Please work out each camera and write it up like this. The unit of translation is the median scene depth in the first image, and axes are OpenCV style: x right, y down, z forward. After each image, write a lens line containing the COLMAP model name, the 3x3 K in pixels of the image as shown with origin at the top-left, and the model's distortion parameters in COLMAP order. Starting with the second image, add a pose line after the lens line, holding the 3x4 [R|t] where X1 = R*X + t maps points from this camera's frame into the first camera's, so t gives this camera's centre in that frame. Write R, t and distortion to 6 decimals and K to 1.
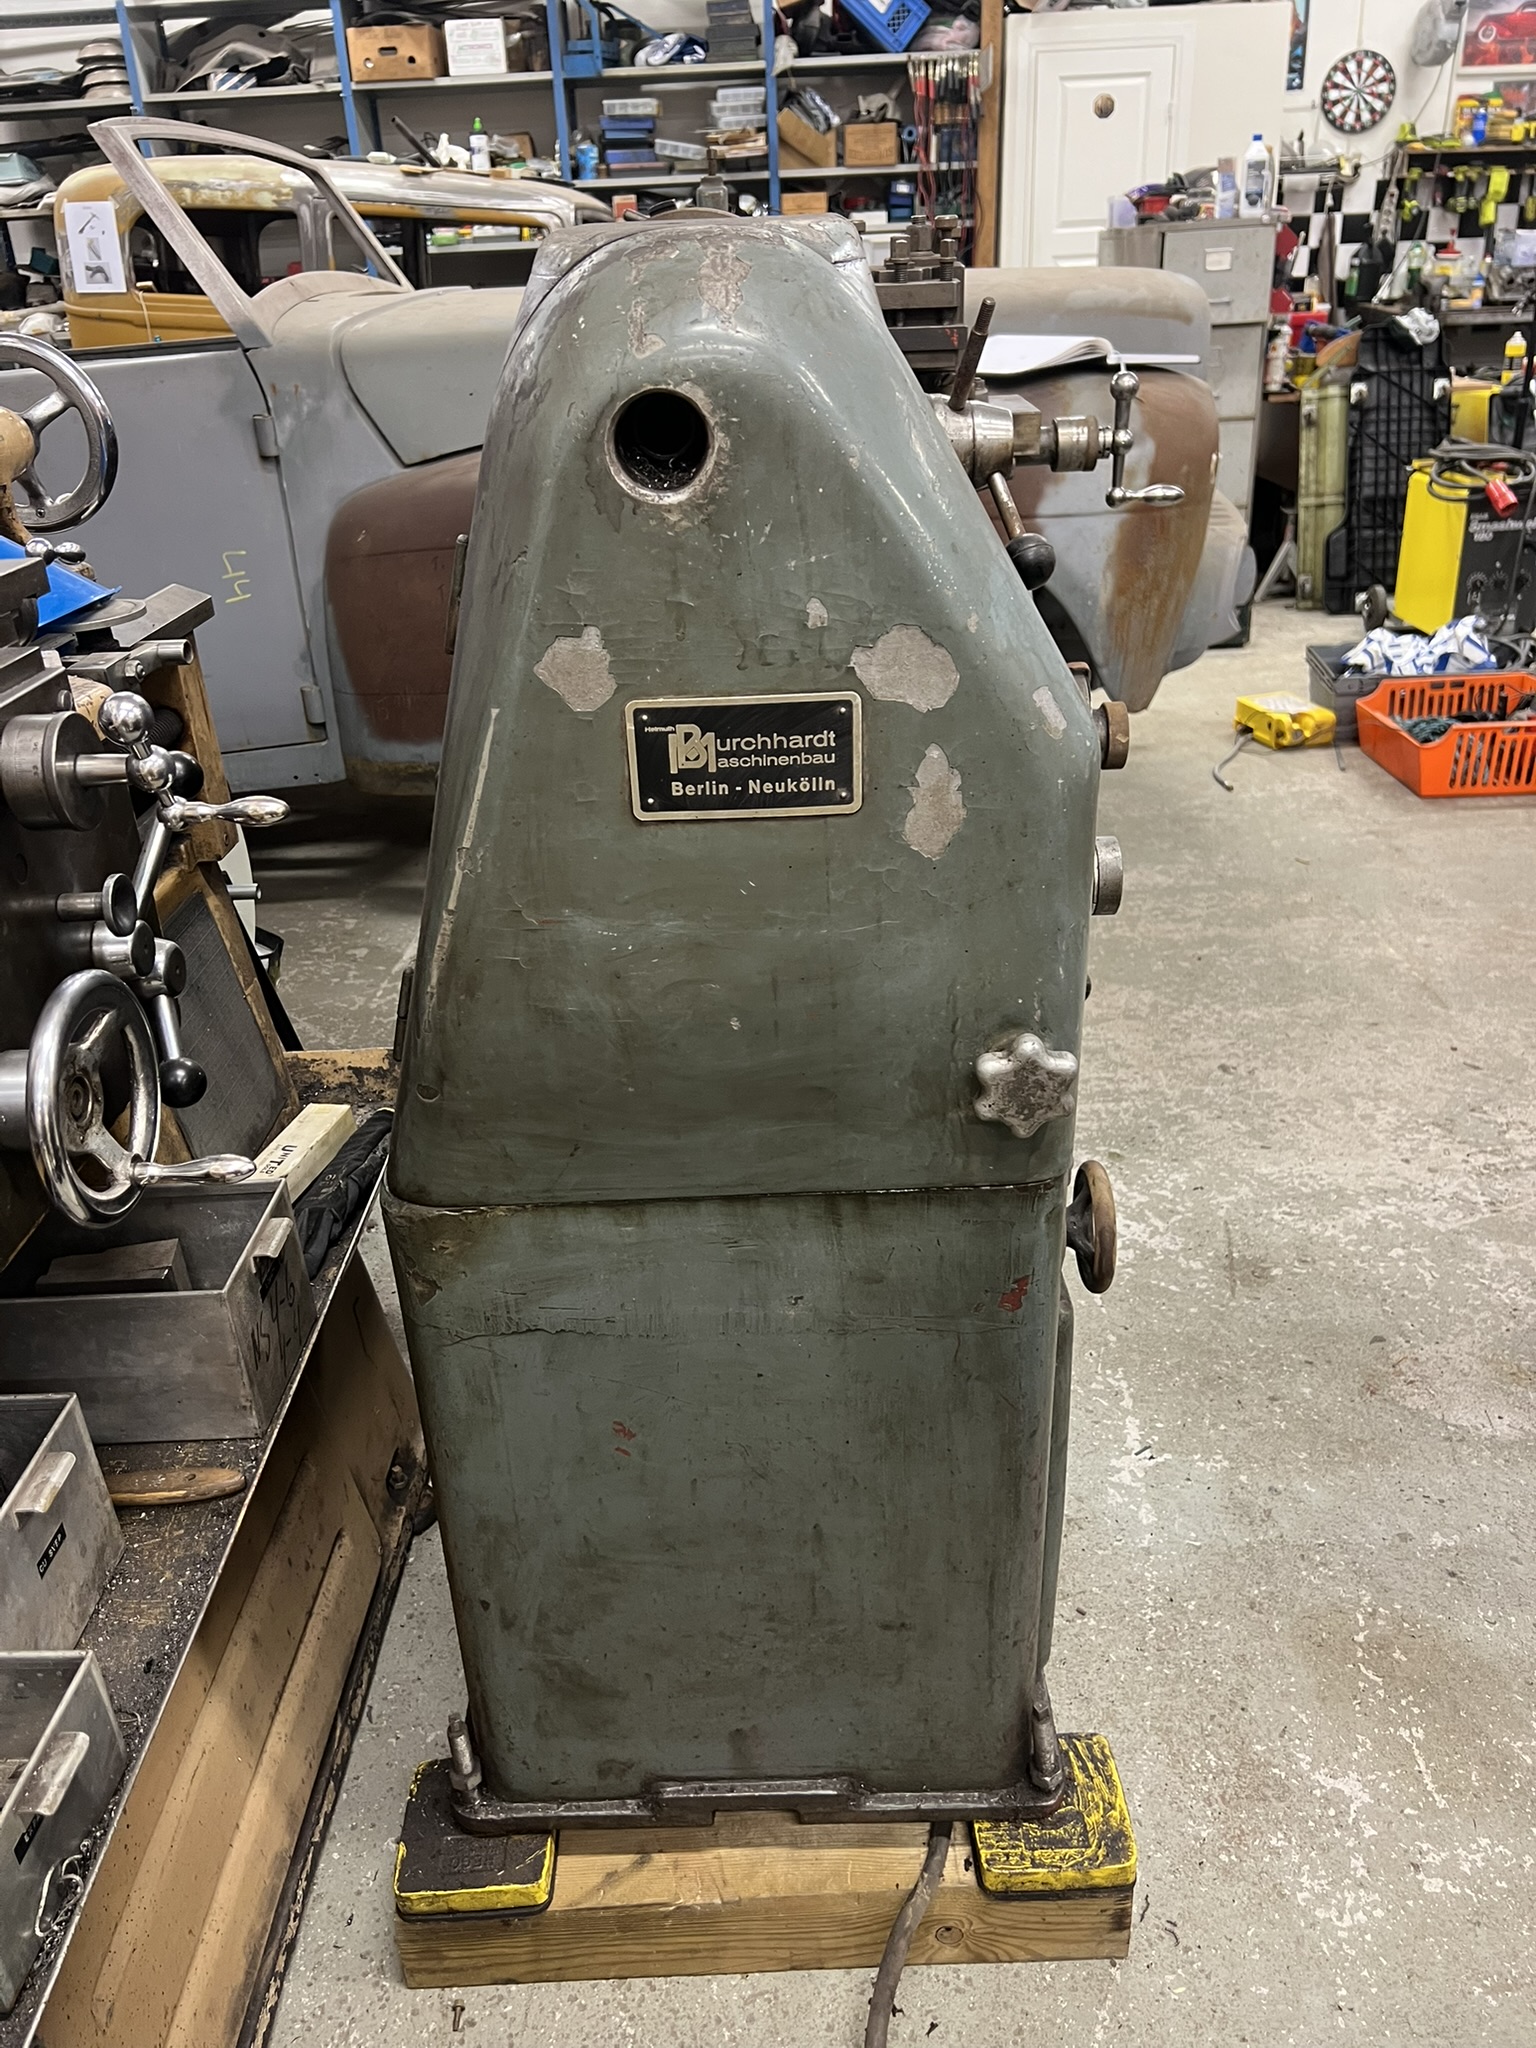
lens RADIAL K [[1556.6, 0, 747.2], [0, 1556.6, 1067.6], [0, 0, 1]] dist [0.038937, -0.050272]
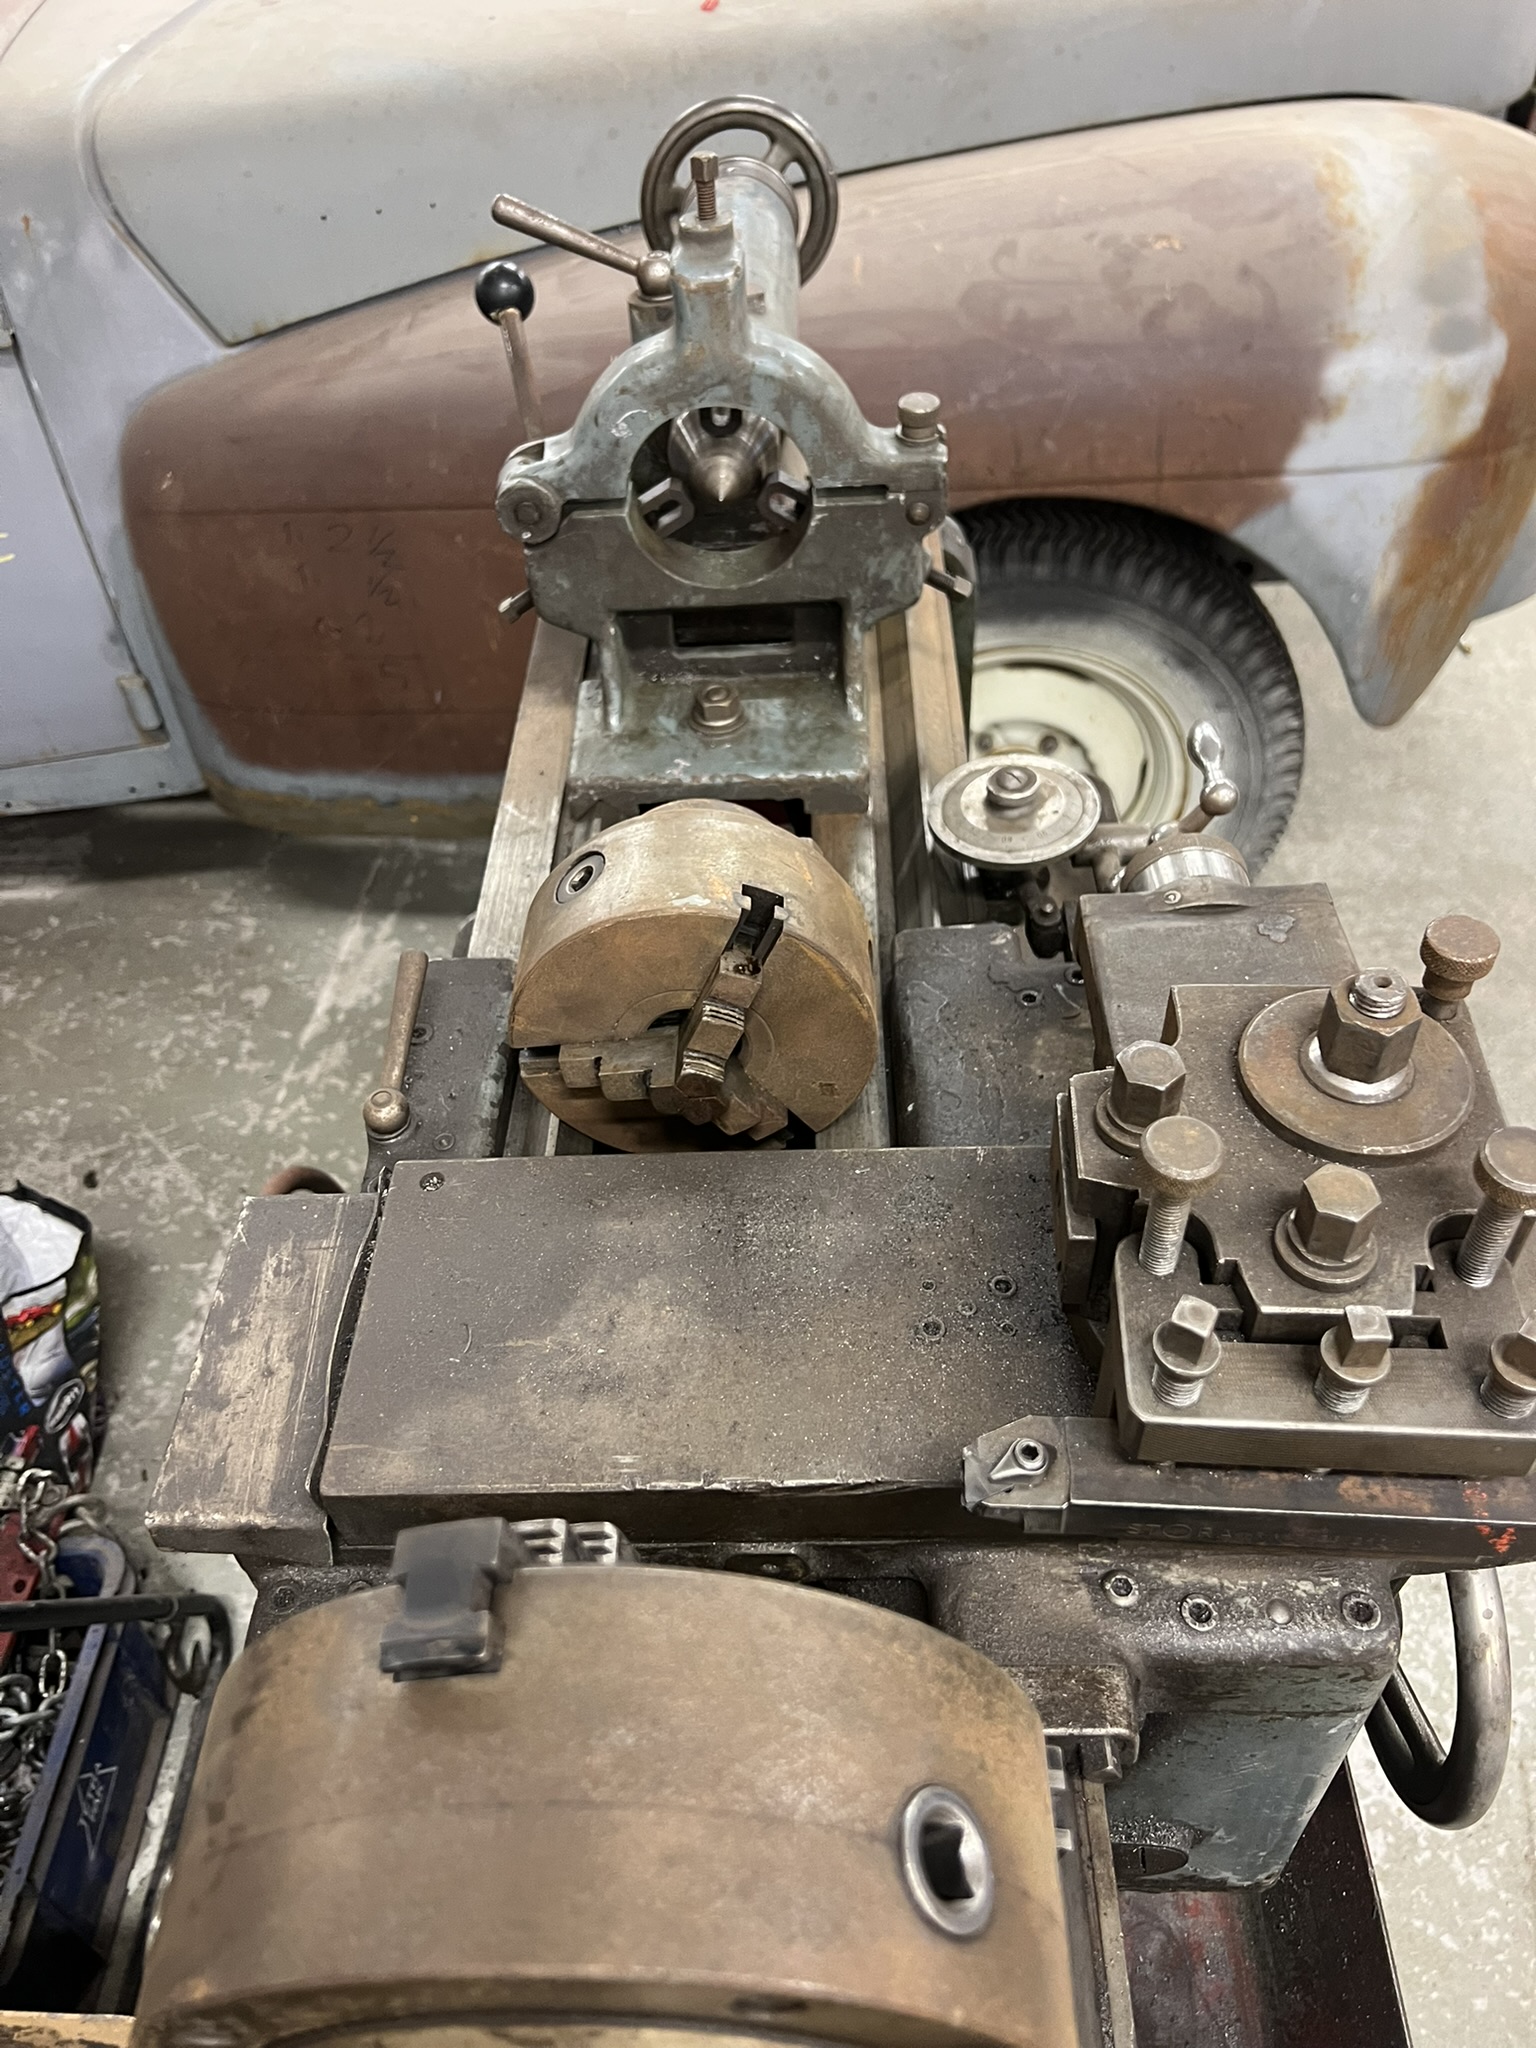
lens RADIAL K [[1556.6, 0, 754.4], [0, 1556.6, 1018.2], [0, 0, 1]] dist [0.038937, -0.050272]
pose [[0.999694, 0.000118, -0.024725, -0.000237], [0.006943, 0.958416, 0.285292, -0.301613], [0.023731, -0.285376, 0.958122, 0.344566]]
